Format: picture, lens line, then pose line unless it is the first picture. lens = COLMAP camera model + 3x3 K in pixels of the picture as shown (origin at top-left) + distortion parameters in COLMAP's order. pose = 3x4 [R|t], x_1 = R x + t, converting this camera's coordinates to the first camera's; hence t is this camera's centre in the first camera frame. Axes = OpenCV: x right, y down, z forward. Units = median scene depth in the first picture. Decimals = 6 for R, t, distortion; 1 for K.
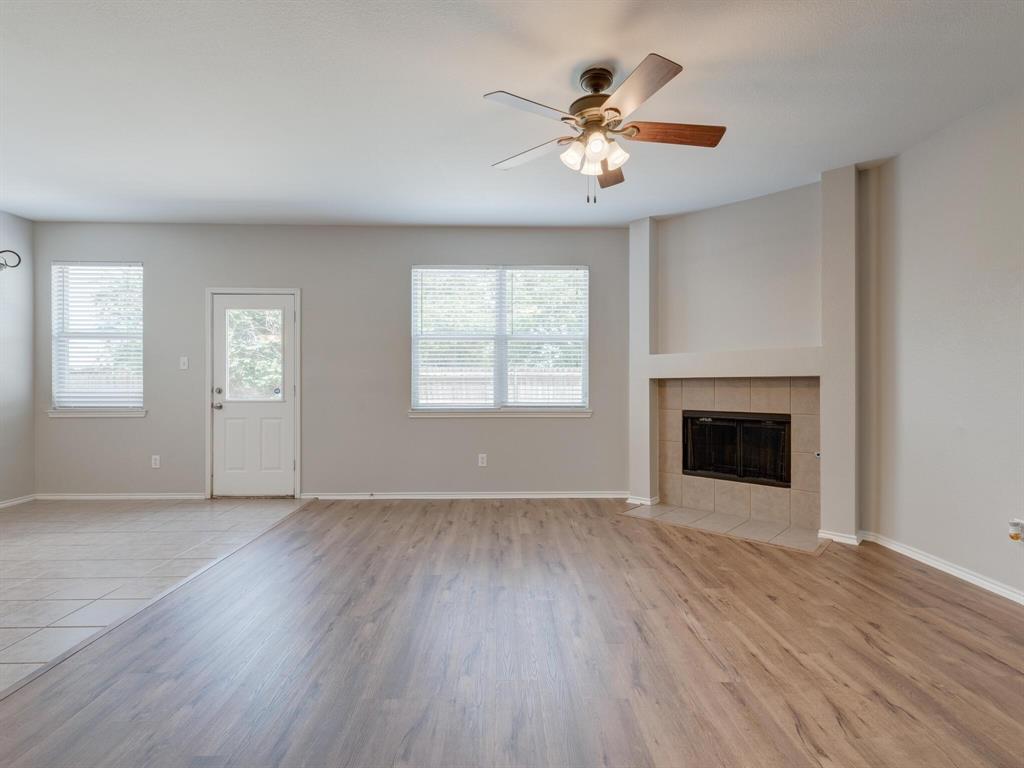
lens RADIAL K [[502.2, 0, 523.8], [0, 502.2, 382.2], [0, 0, 1]] dist [0.007360, -0.003098]
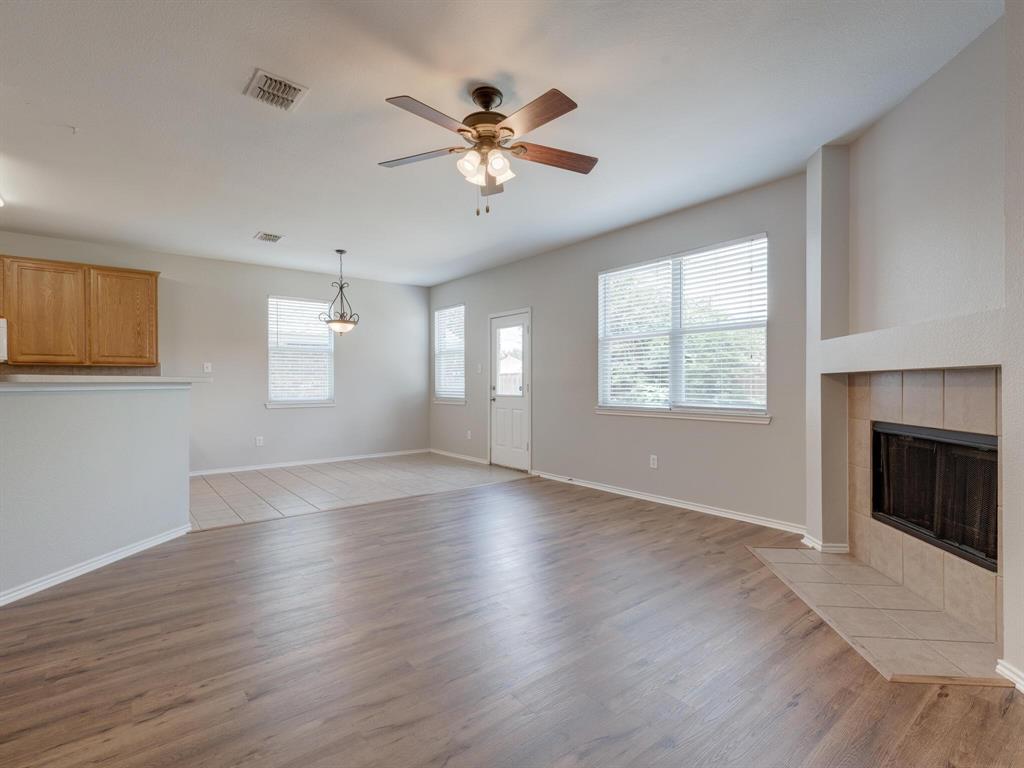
lens RADIAL K [[502.2, 0, 510.8], [0, 502.2, 385.9], [0, 0, 1]] dist [0.007360, -0.003098]
pose [[0.595174, 0.001654, -0.803595, 0.603286], [0.007520, 0.999943, 0.007628, 0.000614], [0.803562, -0.010583, 0.595127, 0.238034]]
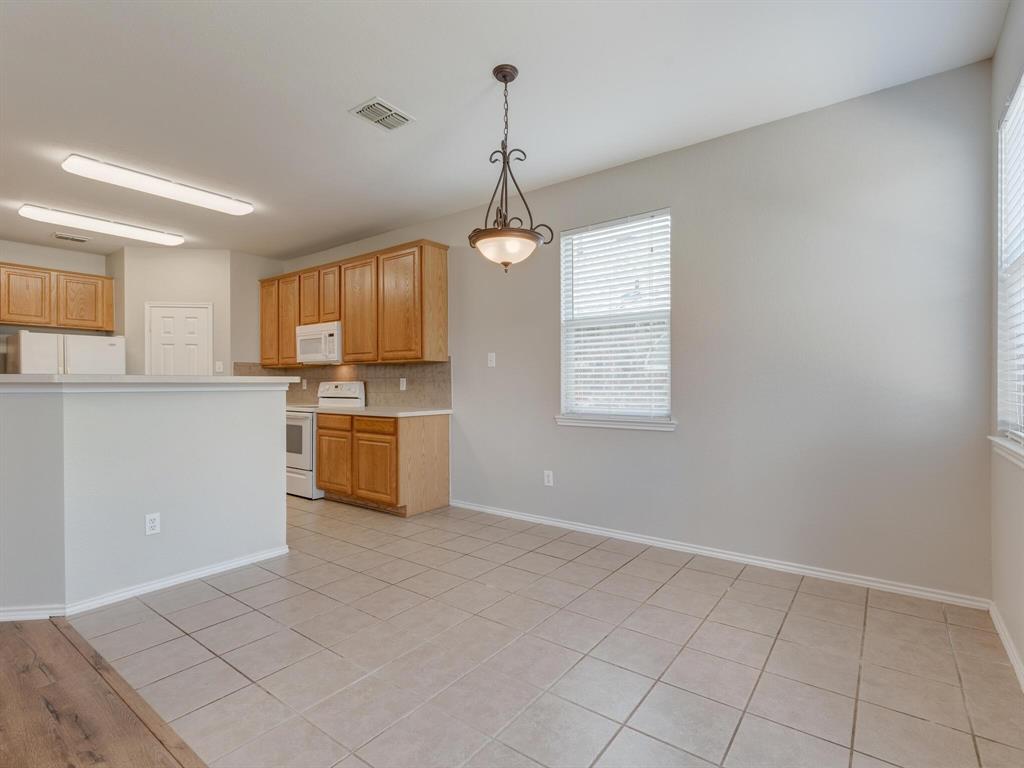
lens RADIAL K [[502.2, 0, 510.3], [0, 502.2, 377.8], [0, 0, 1]] dist [0.007360, -0.003098]
pose [[-0.632588, -0.009356, -0.774432, -0.309463], [0.005028, 0.999856, -0.016186, 0.004524], [0.774472, -0.014133, -0.632451, 1.035053]]
